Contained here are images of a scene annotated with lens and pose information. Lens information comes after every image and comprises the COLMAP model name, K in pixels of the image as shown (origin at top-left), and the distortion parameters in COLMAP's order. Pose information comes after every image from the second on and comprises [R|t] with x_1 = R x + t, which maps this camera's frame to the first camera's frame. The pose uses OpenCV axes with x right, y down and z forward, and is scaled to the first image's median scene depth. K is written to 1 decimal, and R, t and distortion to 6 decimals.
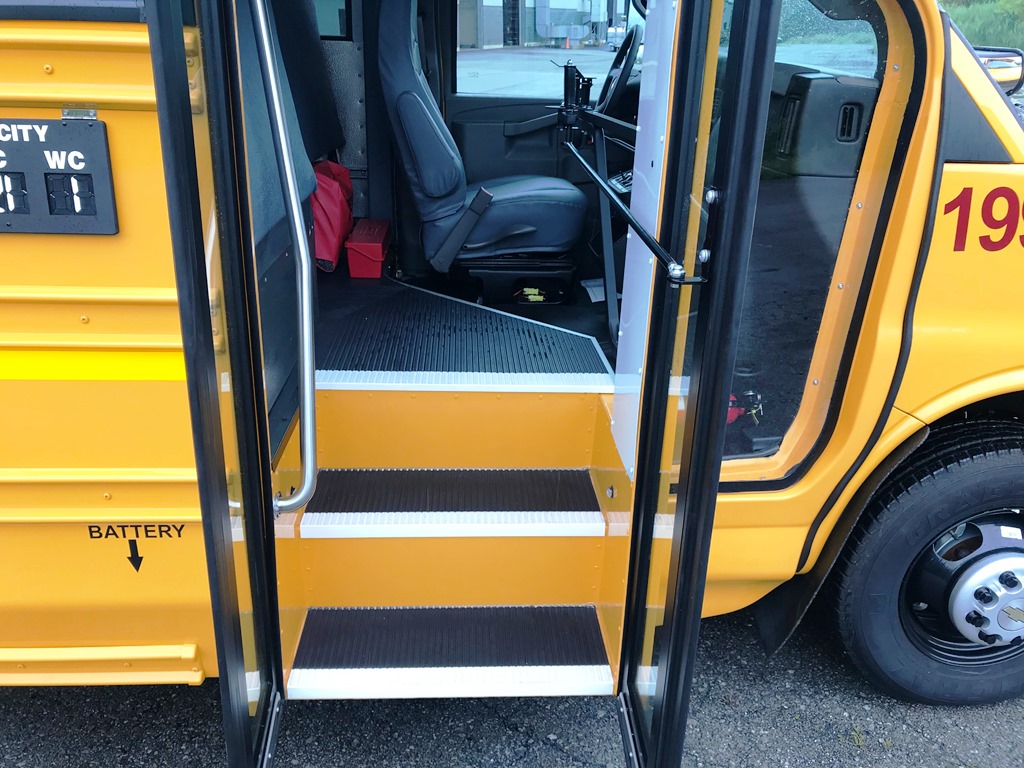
lens RADIAL K [[831.1, 0, 509.1], [0, 831.1, 379.0], [0, 0, 1]] dist [0.074186, -0.132265]
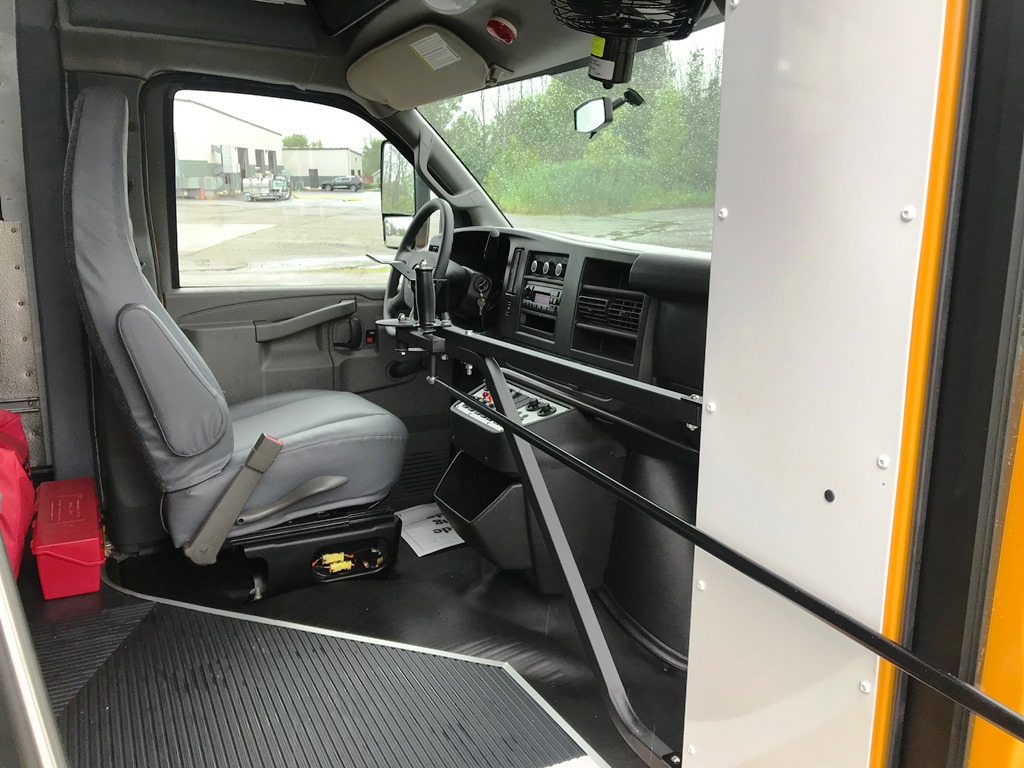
lens RADIAL K [[831.1, 0, 509.1], [0, 831.1, 379.0], [0, 0, 1]] dist [0.074186, -0.132265]
pose [[0.914864, -0.093922, 0.392685, -0.100122], [0.155708, 0.979408, -0.128512, -0.139306], [-0.372529, 0.178715, 0.910650, 0.278520]]
